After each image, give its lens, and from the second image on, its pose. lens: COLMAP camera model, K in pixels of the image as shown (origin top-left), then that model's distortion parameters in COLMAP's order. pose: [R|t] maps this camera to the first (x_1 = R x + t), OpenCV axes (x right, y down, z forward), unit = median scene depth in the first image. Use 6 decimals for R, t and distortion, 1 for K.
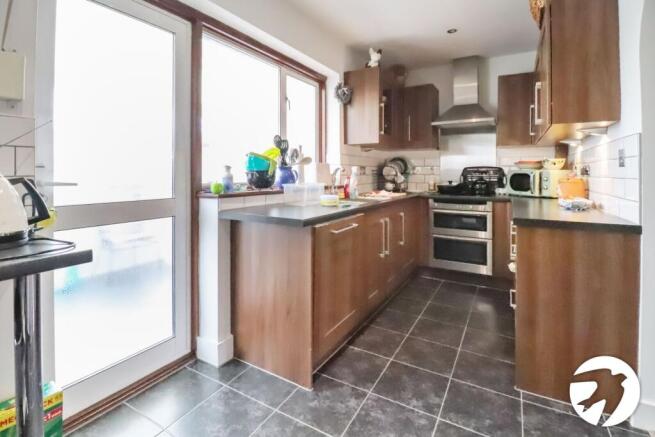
lens RADIAL K [[318.0, 0, 327.3], [0, 318.0, 181.5], [0, 0, 1]] dist [-0.016363, 0.000039]
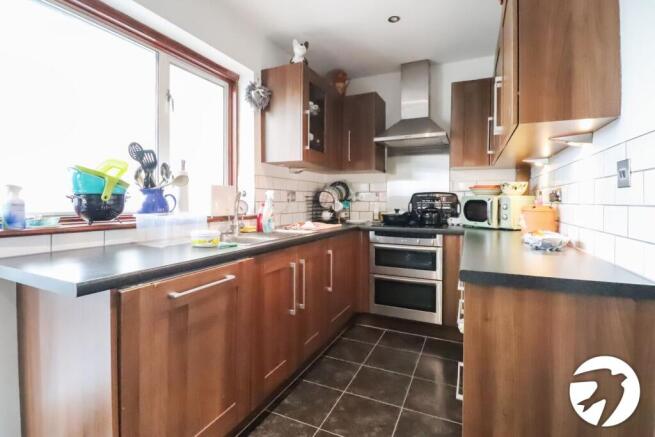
lens RADIAL K [[309.2, 0, 328.8], [0, 309.2, 214.7], [0, 0, 1]] dist [-0.022255, -0.000030]
pose [[0.995647, -0.002055, 0.093183, 0.153002], [0.000461, 0.999853, 0.017132, -0.001270], [-0.093204, -0.017014, 0.995502, 0.235202]]
